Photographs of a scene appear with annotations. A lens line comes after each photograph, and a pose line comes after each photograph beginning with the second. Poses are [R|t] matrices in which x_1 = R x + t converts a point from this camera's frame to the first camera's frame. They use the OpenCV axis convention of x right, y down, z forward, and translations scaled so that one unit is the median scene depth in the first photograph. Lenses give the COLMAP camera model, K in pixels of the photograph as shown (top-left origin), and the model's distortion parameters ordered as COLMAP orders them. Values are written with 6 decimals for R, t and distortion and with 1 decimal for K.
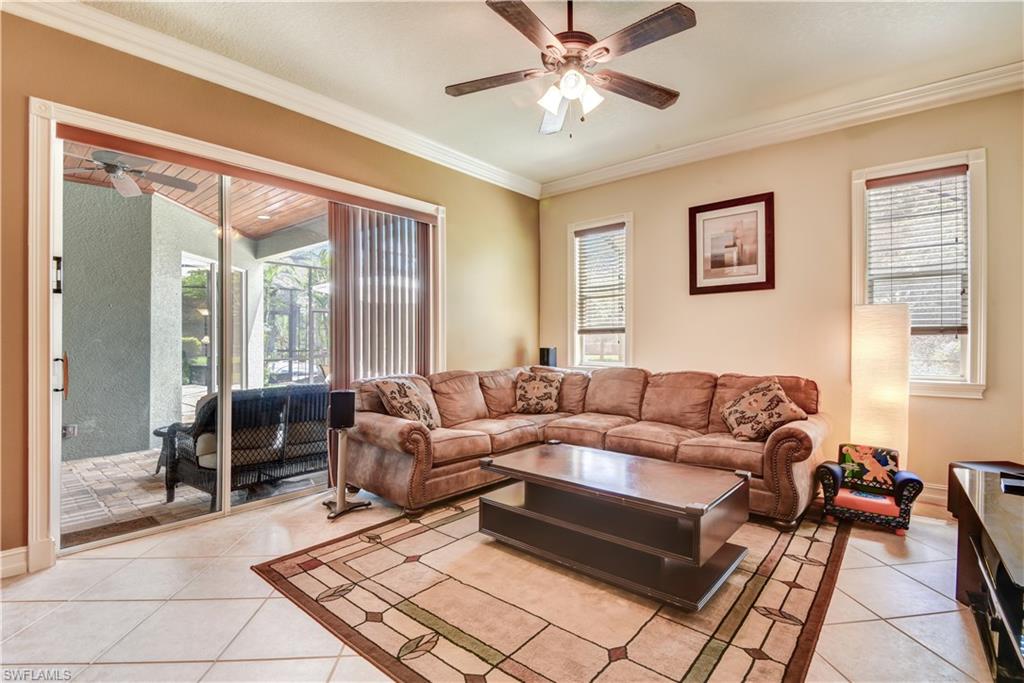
lens RADIAL K [[471.6, 0, 515.2], [0, 471.6, 350.3], [0, 0, 1]] dist [-0.018823, -0.003057]
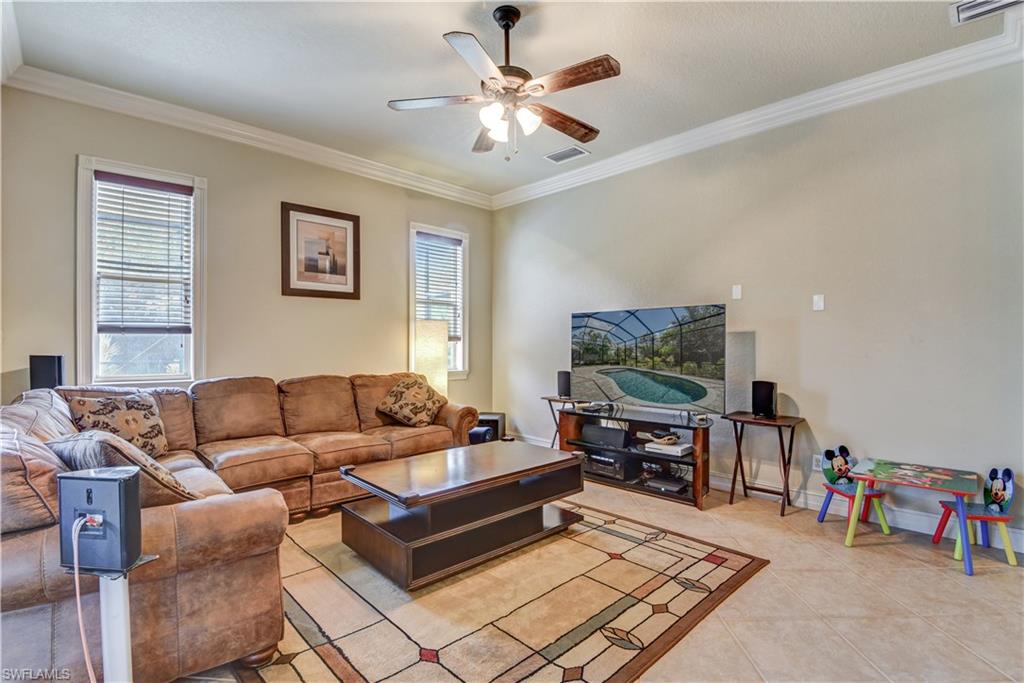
lens RADIAL K [[471.6, 0, 527.0], [0, 471.6, 339.4], [0, 0, 1]] dist [-0.018823, -0.003057]
pose [[0.097511, 0.011401, 0.995169, -0.534524], [0.014765, 0.999808, -0.012901, -0.011529], [-0.995125, 0.015951, 0.097324, 0.455255]]
